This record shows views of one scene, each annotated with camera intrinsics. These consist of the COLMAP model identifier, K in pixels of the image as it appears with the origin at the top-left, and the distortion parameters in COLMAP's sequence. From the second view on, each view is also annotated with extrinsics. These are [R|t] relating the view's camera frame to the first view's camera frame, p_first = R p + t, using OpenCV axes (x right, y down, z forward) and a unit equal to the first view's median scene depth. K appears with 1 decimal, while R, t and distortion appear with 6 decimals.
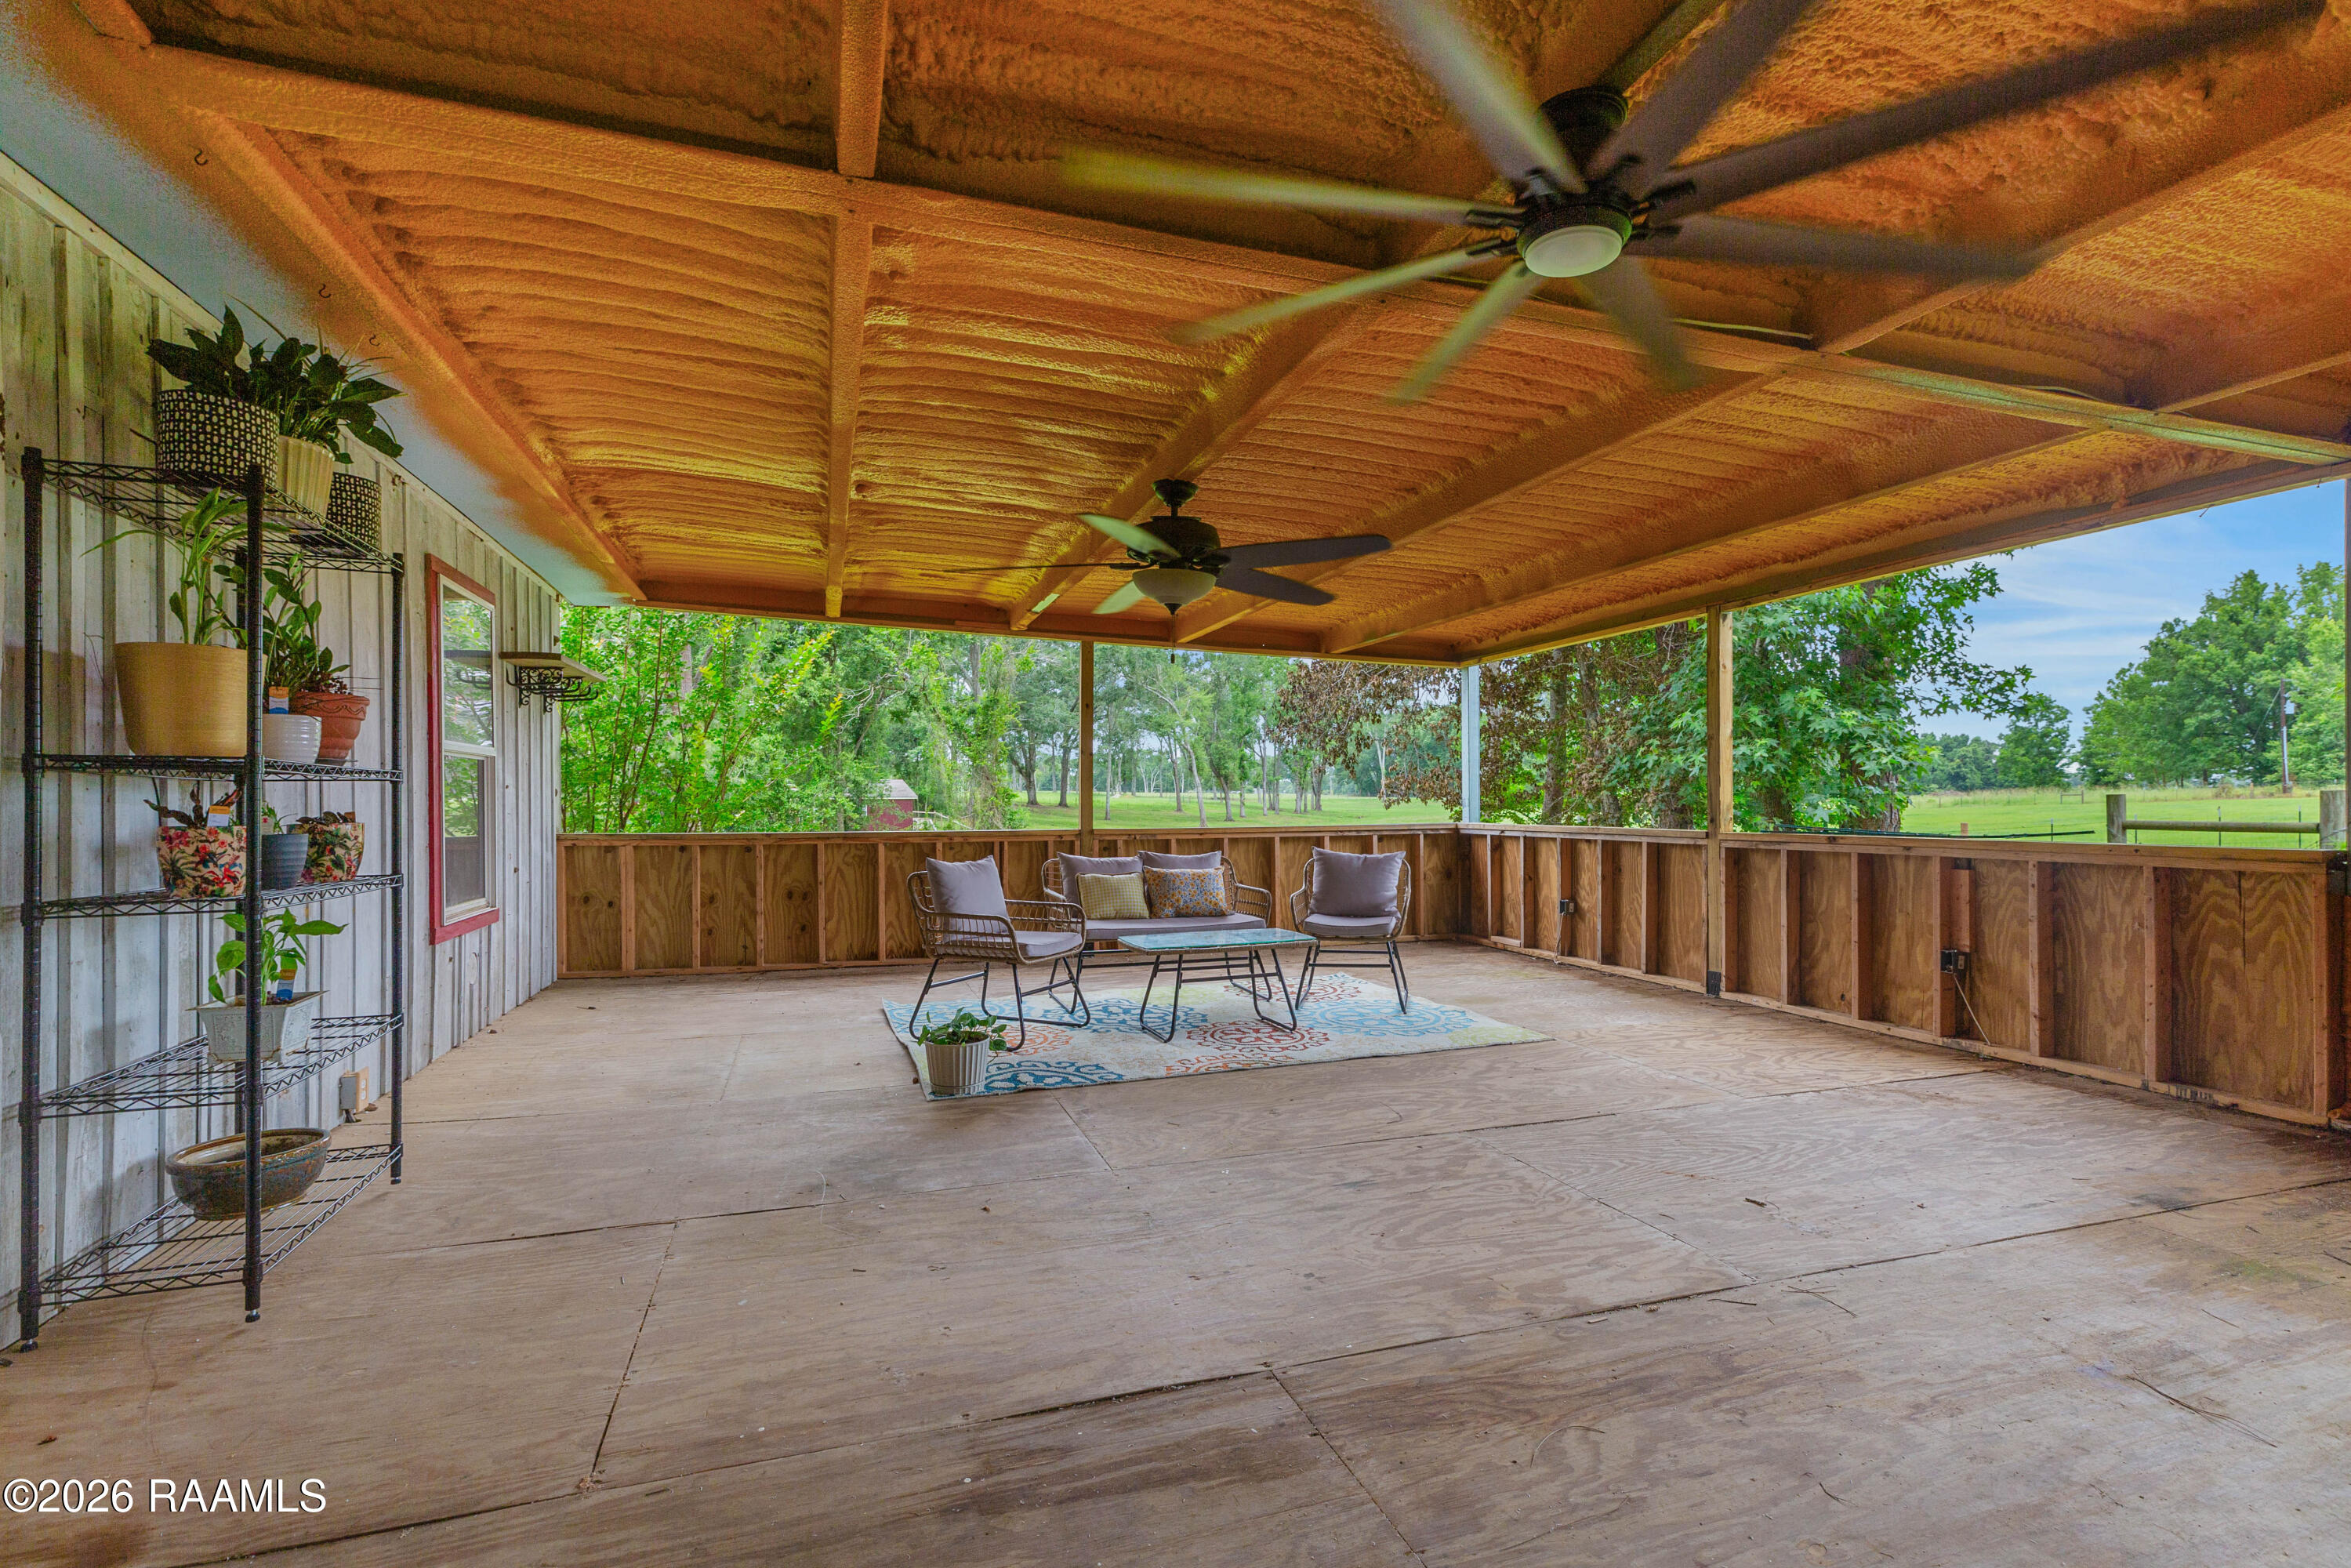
lens RADIAL K [[1041.8, 0, 1175.5], [0, 1041.8, 784.0], [0, 0, 1]] dist [0.008734, 0.000221]
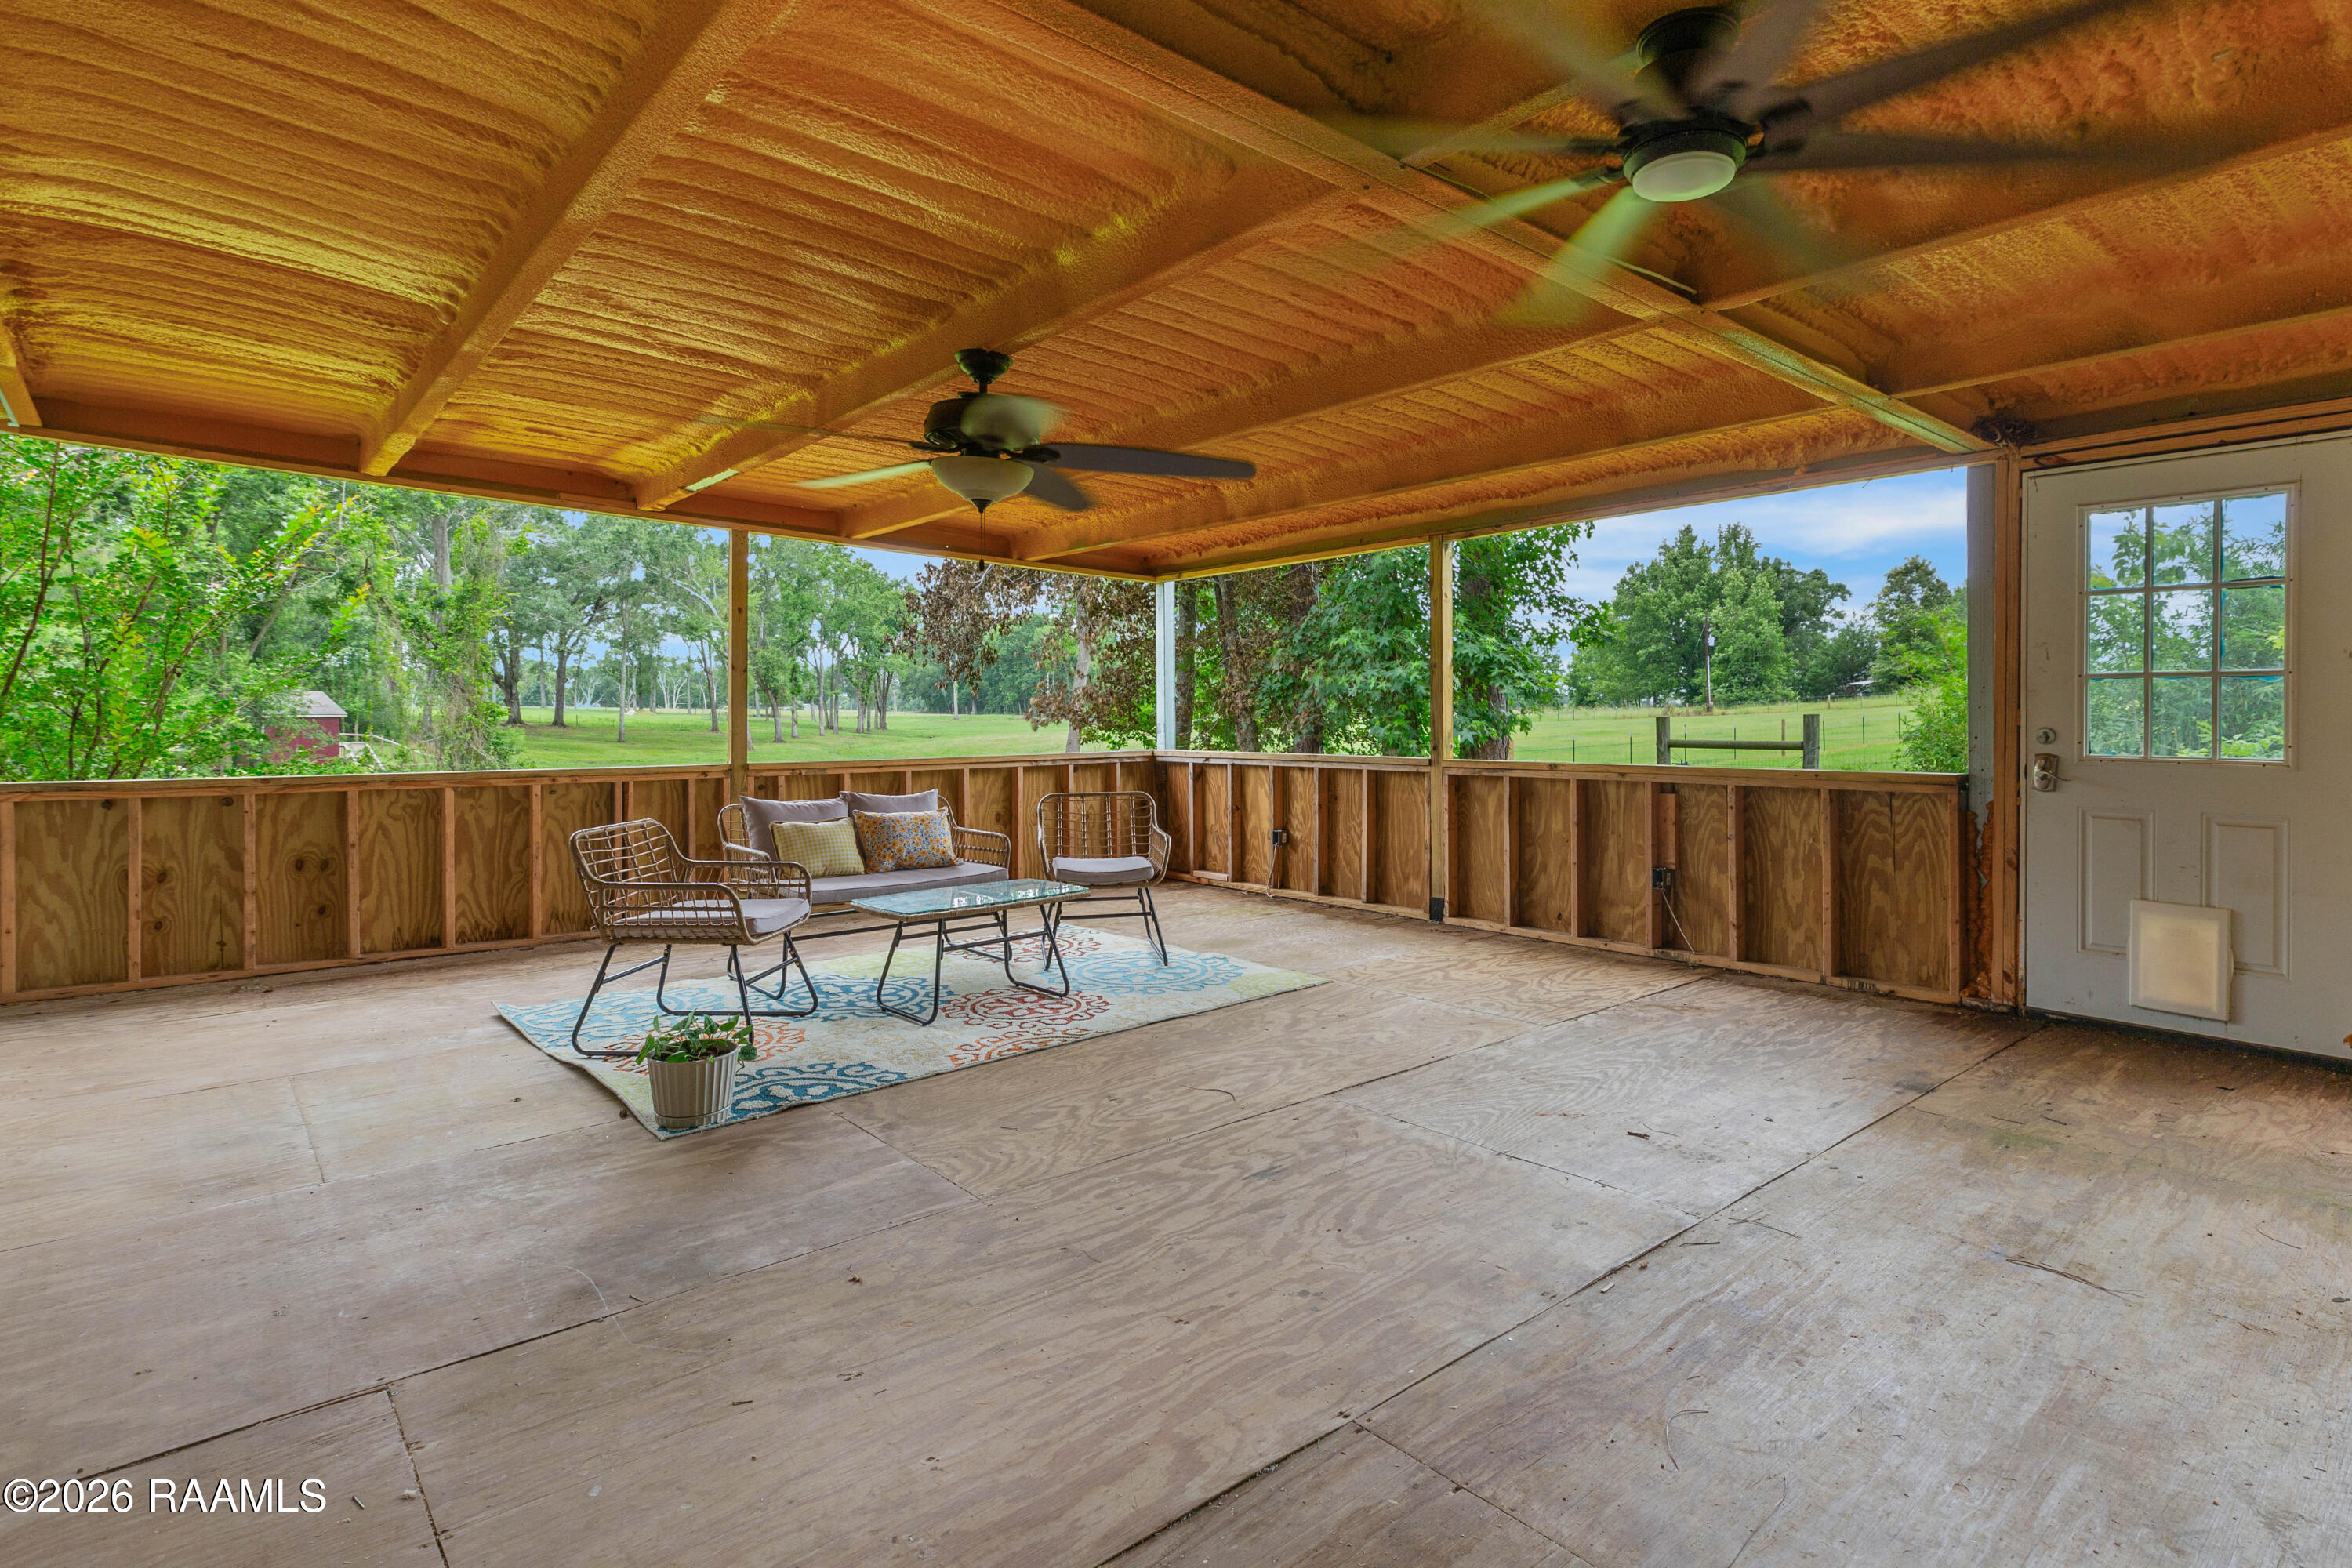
lens RADIAL K [[1153.5, 0, 1171.8], [0, 1153.5, 701.6], [0, 0, 1]] dist [0.015595, 0.000505]
pose [[0.928063, 0.005163, 0.372387, -0.184109], [-0.005791, 0.999983, 0.000568, -0.012112], [-0.372378, -0.002684, 0.928077, 0.080377]]
